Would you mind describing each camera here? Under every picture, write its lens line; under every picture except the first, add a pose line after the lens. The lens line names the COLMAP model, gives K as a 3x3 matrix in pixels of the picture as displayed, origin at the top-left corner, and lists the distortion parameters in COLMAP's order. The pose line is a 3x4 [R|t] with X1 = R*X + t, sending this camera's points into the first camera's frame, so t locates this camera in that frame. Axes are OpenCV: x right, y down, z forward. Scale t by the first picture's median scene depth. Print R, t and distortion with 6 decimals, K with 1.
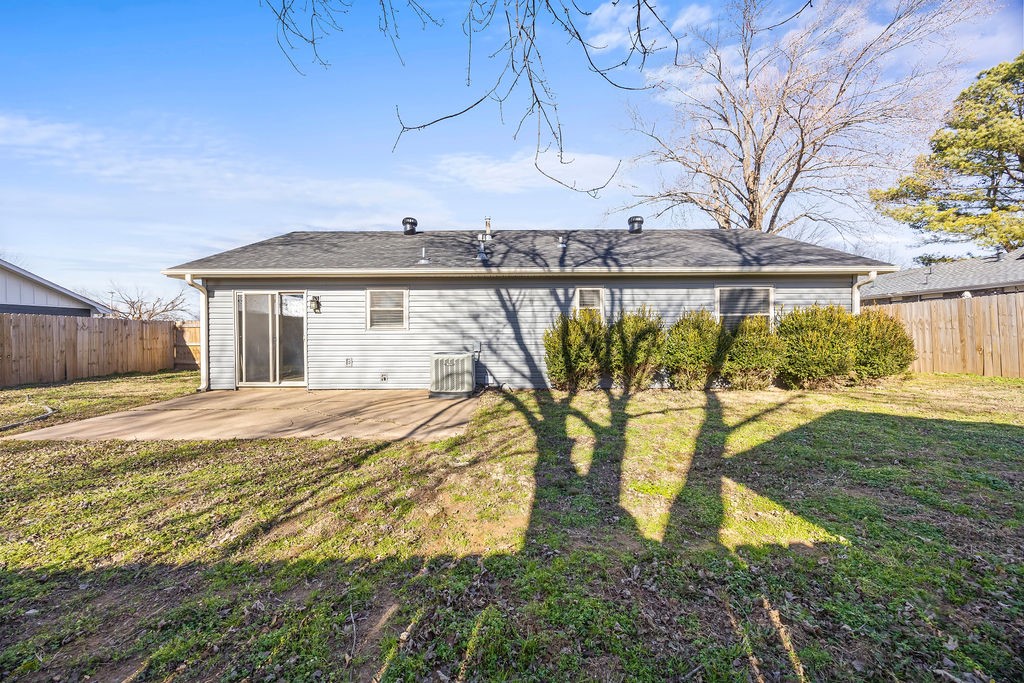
lens RADIAL K [[387.5, 0, 507.2], [0, 387.5, 338.0], [0, 0, 1]] dist [-0.002436, 0.000039]
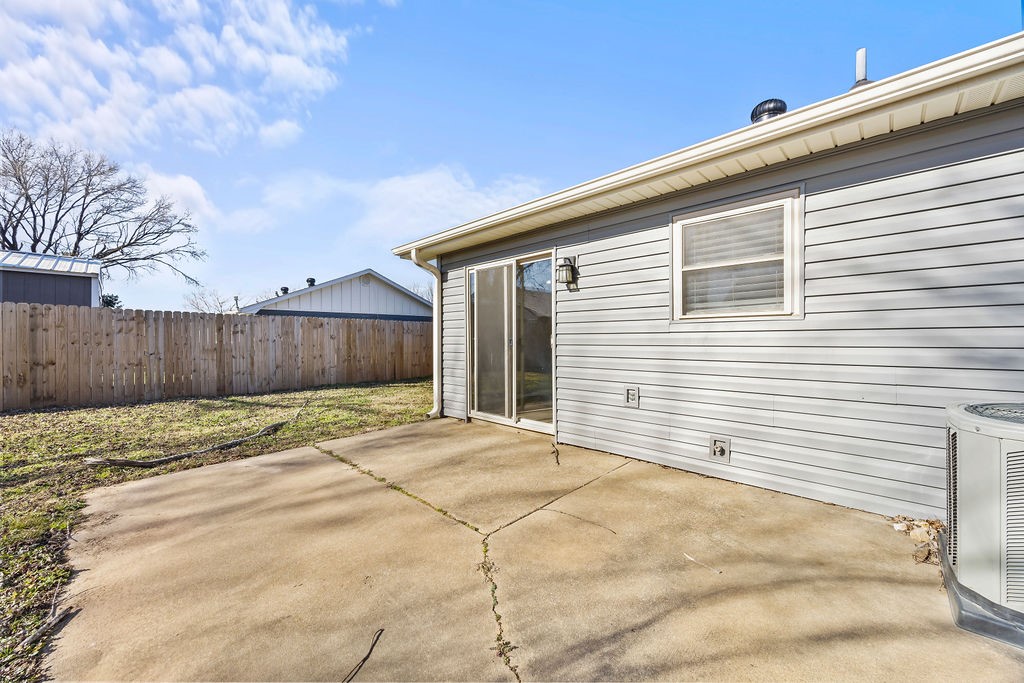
lens RADIAL K [[387.5, 0, 507.2], [0, 387.5, 338.0], [0, 0, 1]] dist [-0.002436, 0.000039]
pose [[0.707980, -0.001637, -0.706230, -0.200717], [-0.009520, 0.999884, -0.011861, 0.002090], [0.706168, 0.015121, 0.707883, 0.593506]]
